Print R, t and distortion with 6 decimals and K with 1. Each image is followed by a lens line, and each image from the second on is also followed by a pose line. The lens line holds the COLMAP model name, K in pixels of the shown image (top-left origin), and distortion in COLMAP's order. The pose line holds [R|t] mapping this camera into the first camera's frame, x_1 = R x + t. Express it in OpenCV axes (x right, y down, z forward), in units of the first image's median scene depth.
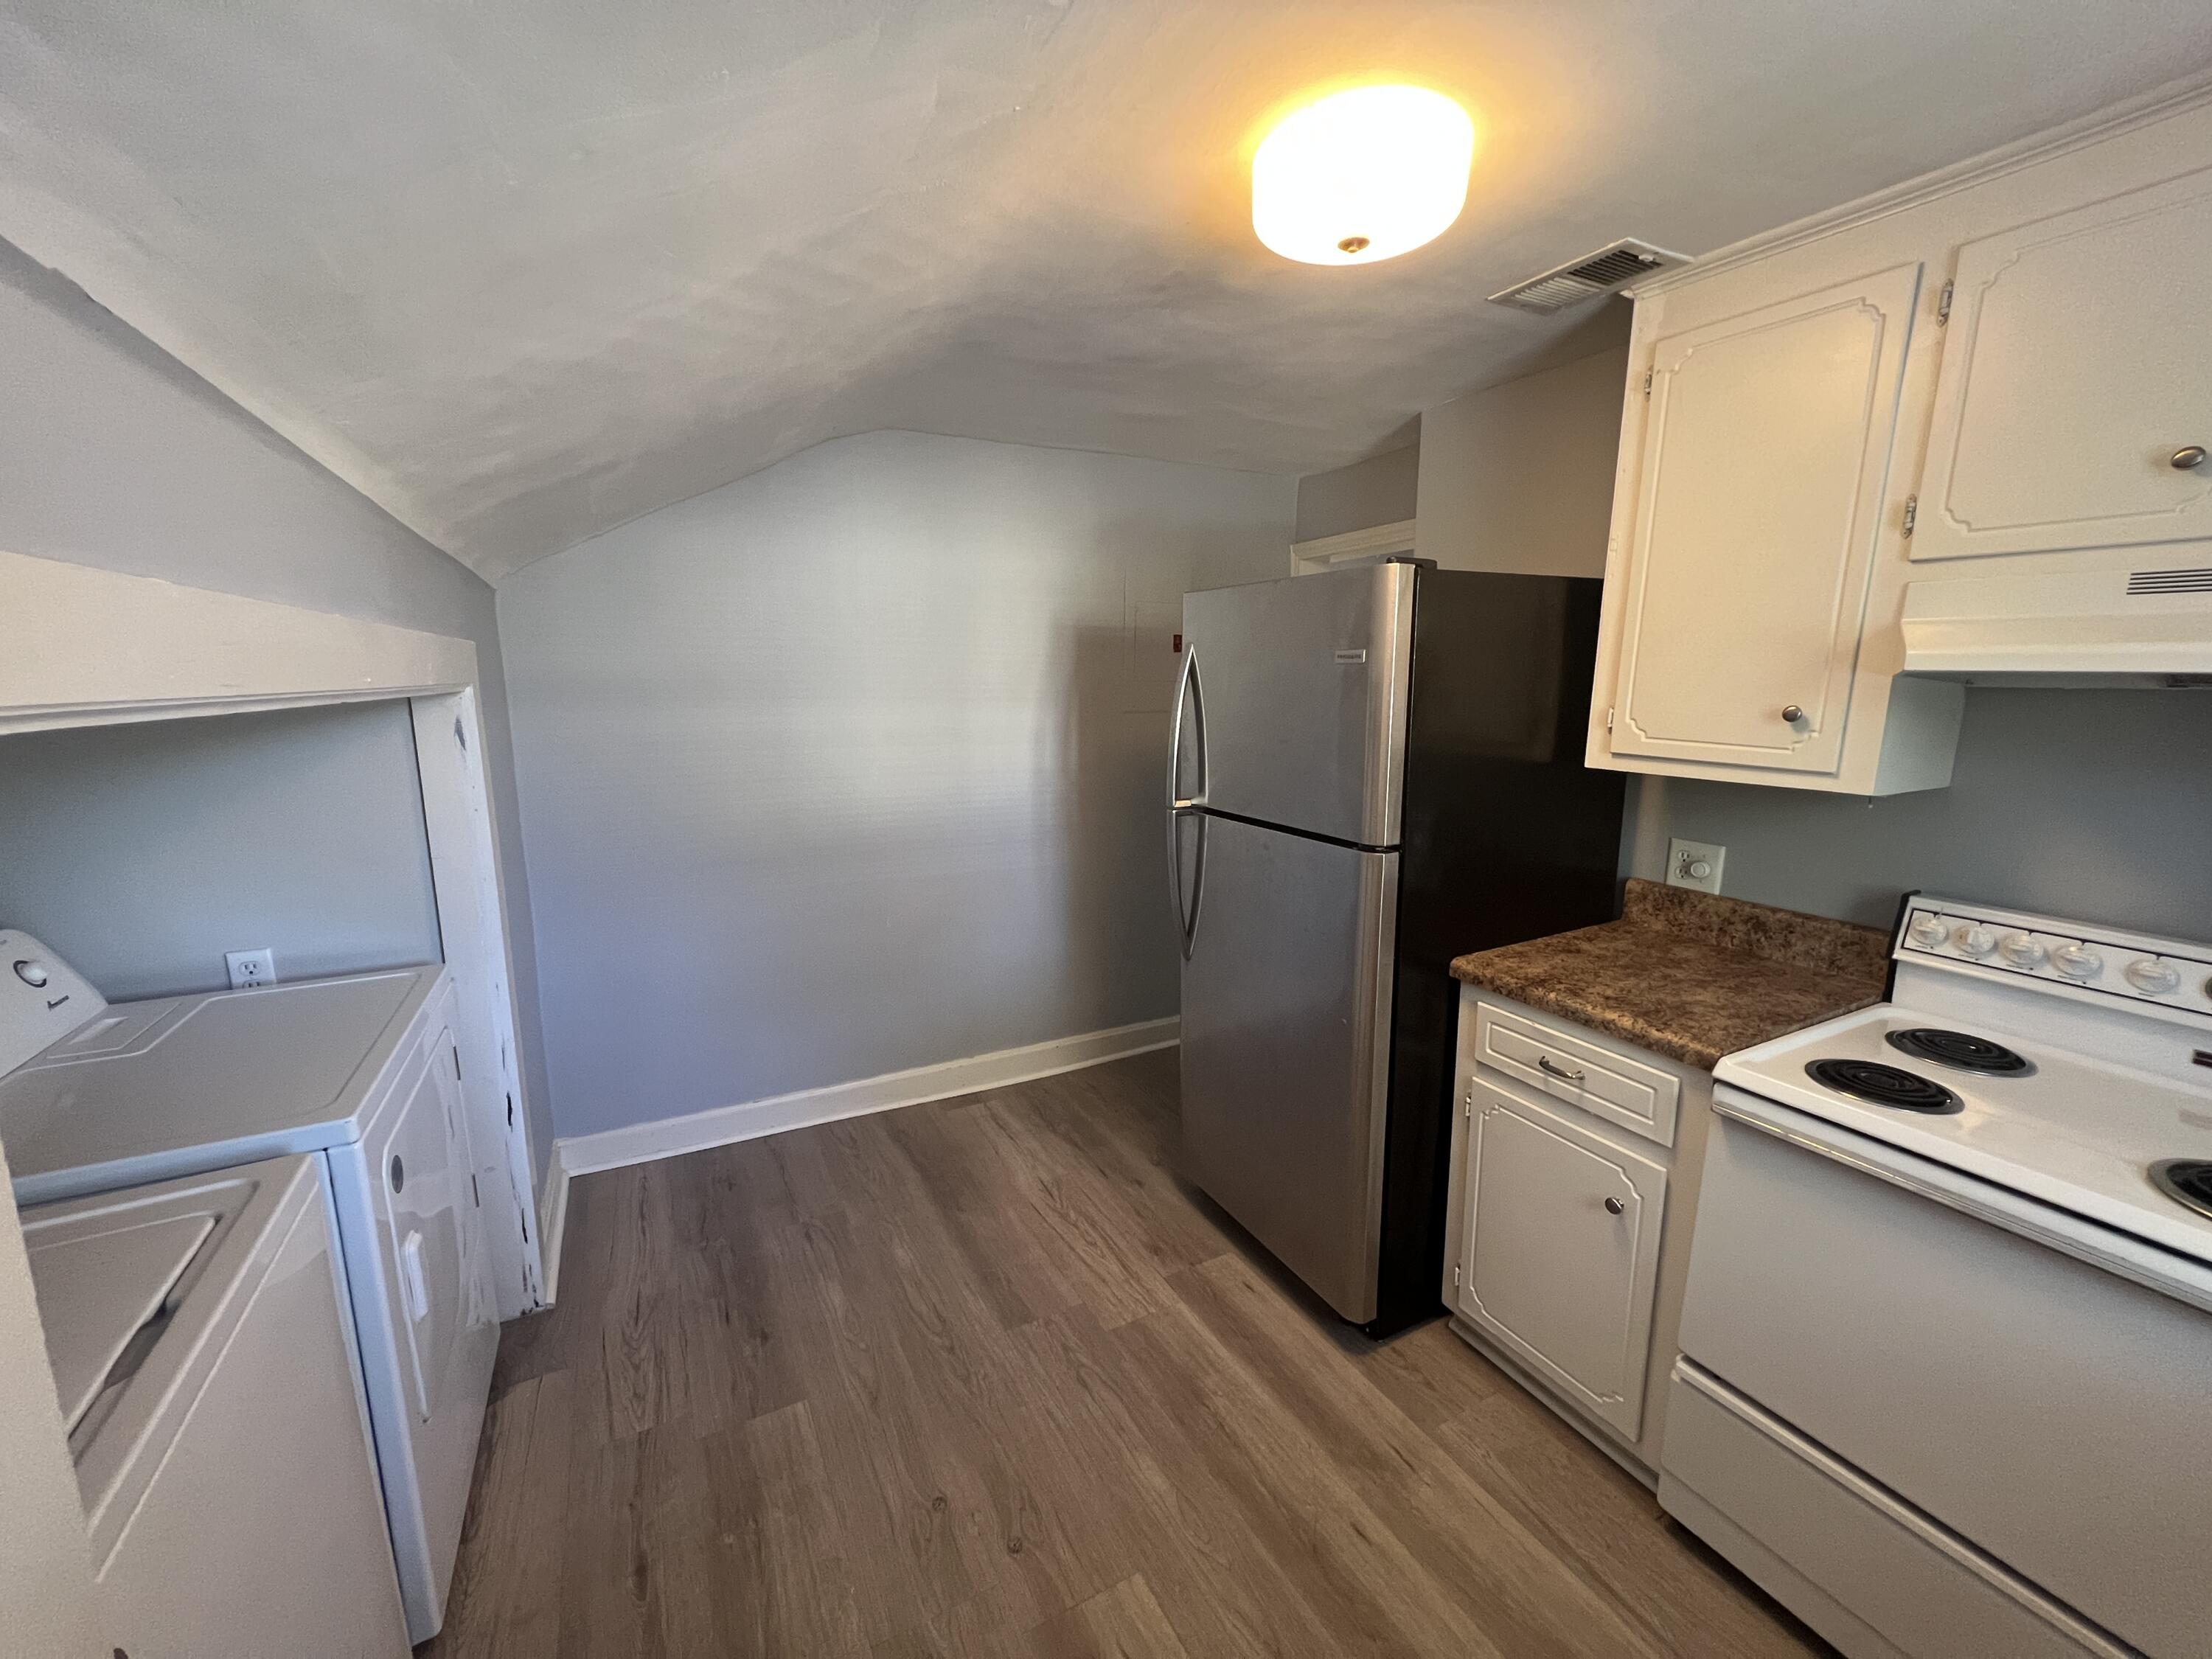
lens RADIAL K [[879.1, 0, 1103.2], [0, 879.1, 830.5], [0, 0, 1]] dist [-0.001247, 0.000875]
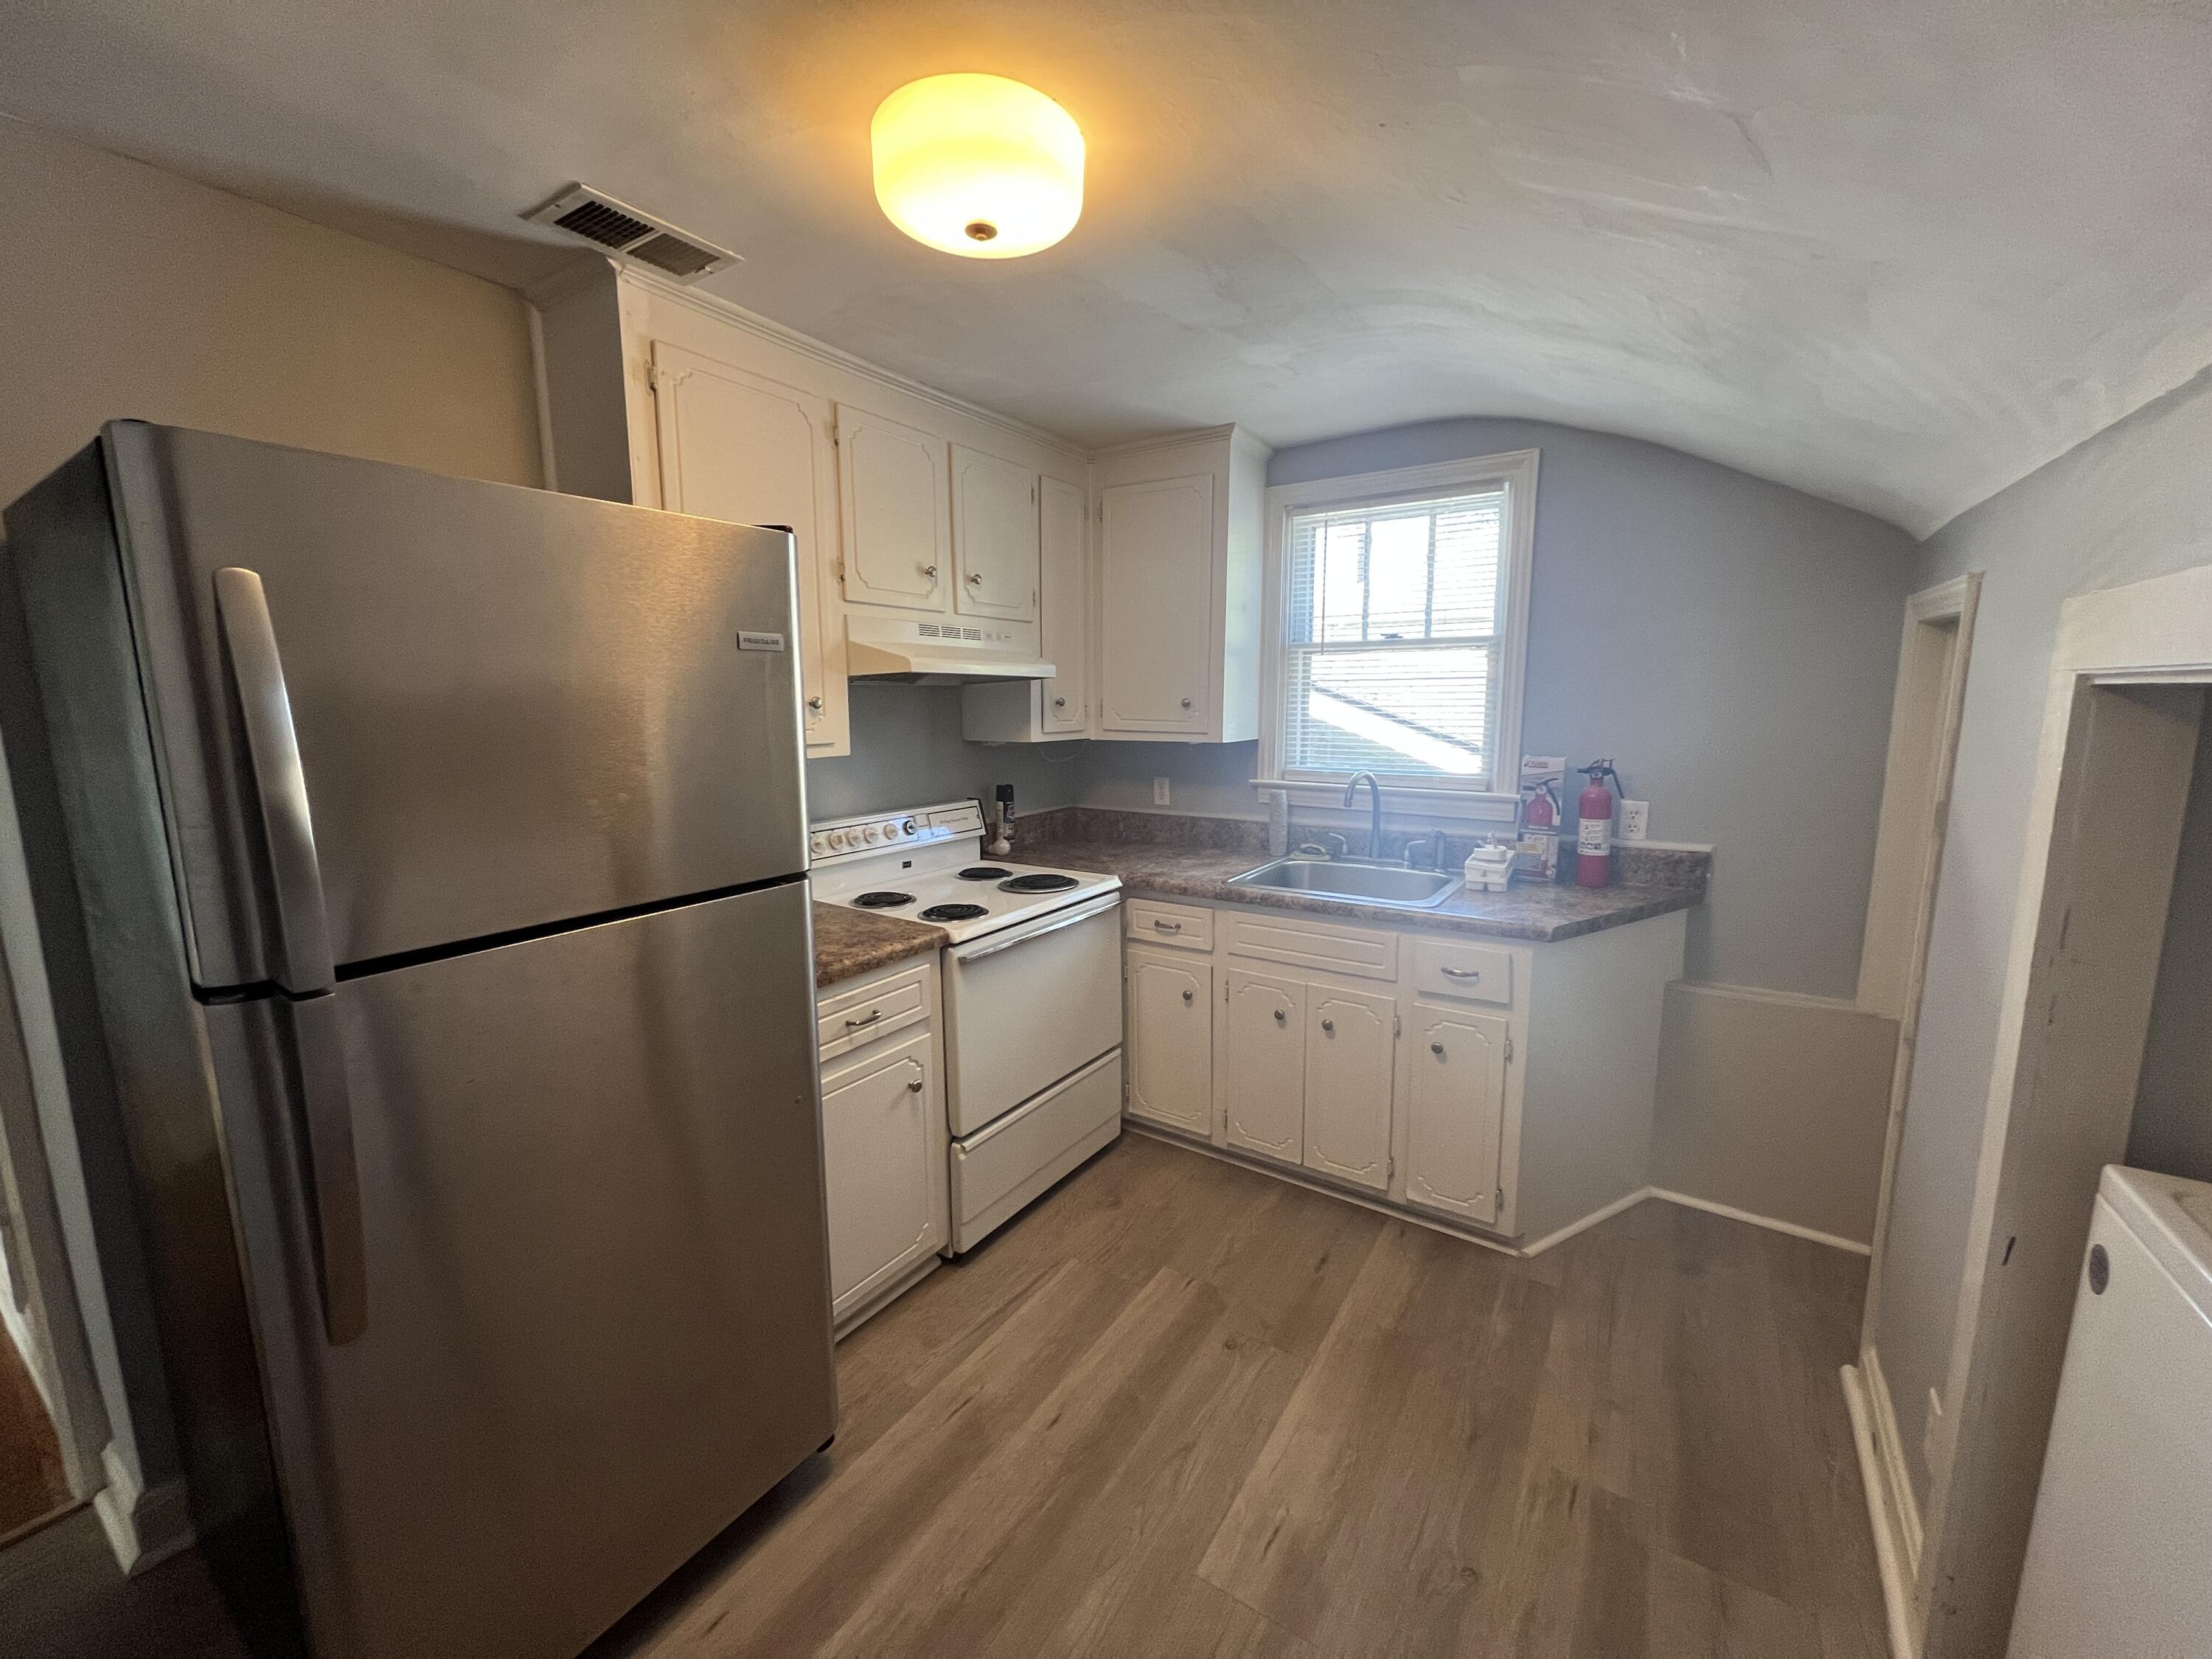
lens RADIAL K [[879.1, 0, 1103.2], [0, 879.1, 830.5], [0, 0, 1]] dist [-0.001247, 0.000875]
pose [[-0.471799, -0.139117, 0.870662, -0.614783], [0.161744, 0.957061, 0.240568, -0.194832], [-0.866744, 0.254324, -0.429039, 1.225009]]
